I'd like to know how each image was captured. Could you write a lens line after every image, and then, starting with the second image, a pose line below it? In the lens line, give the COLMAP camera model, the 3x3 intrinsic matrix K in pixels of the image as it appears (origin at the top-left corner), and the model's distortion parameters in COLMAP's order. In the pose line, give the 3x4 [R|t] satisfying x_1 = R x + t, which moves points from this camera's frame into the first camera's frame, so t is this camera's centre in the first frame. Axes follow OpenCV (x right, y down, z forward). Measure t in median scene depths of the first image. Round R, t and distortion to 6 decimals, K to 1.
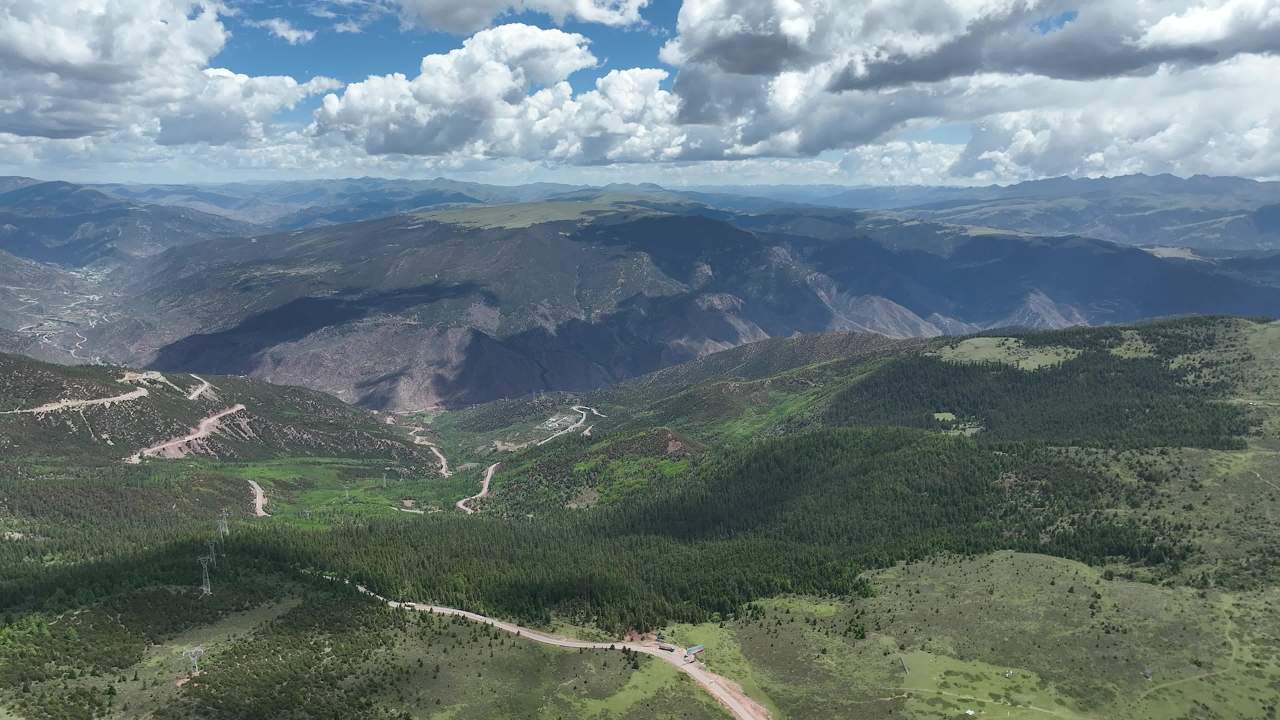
lens RADIAL K [[890.6, 0, 635.7], [0, 890.6, 353.6], [0, 0, 1]] dist [-0.002935, 0.015132]
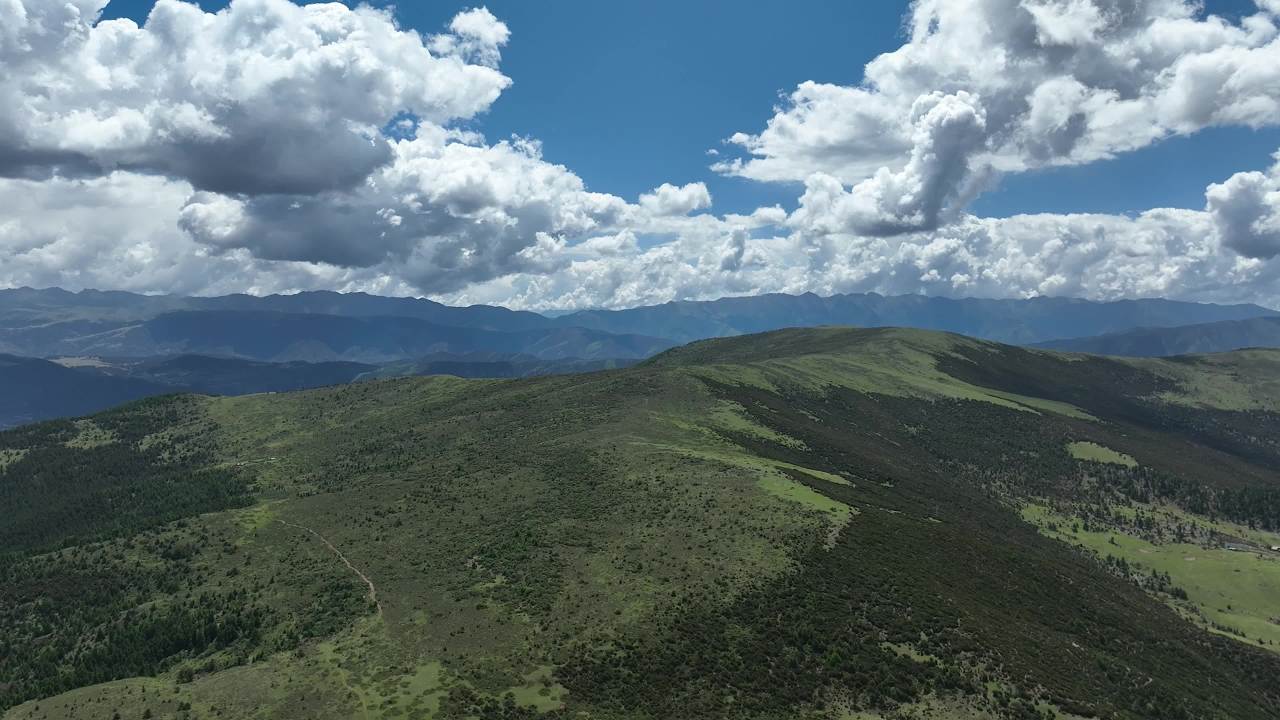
lens RADIAL K [[890.6, 0, 642.8], [0, 890.6, 349.6], [0, 0, 1]] dist [-0.002935, 0.015132]
pose [[0.443313, -0.044963, 0.895239, 0.025211], [0.163712, 0.986004, -0.031547, 0.045720], [-0.881290, 0.160546, 0.444469, 0.203340]]
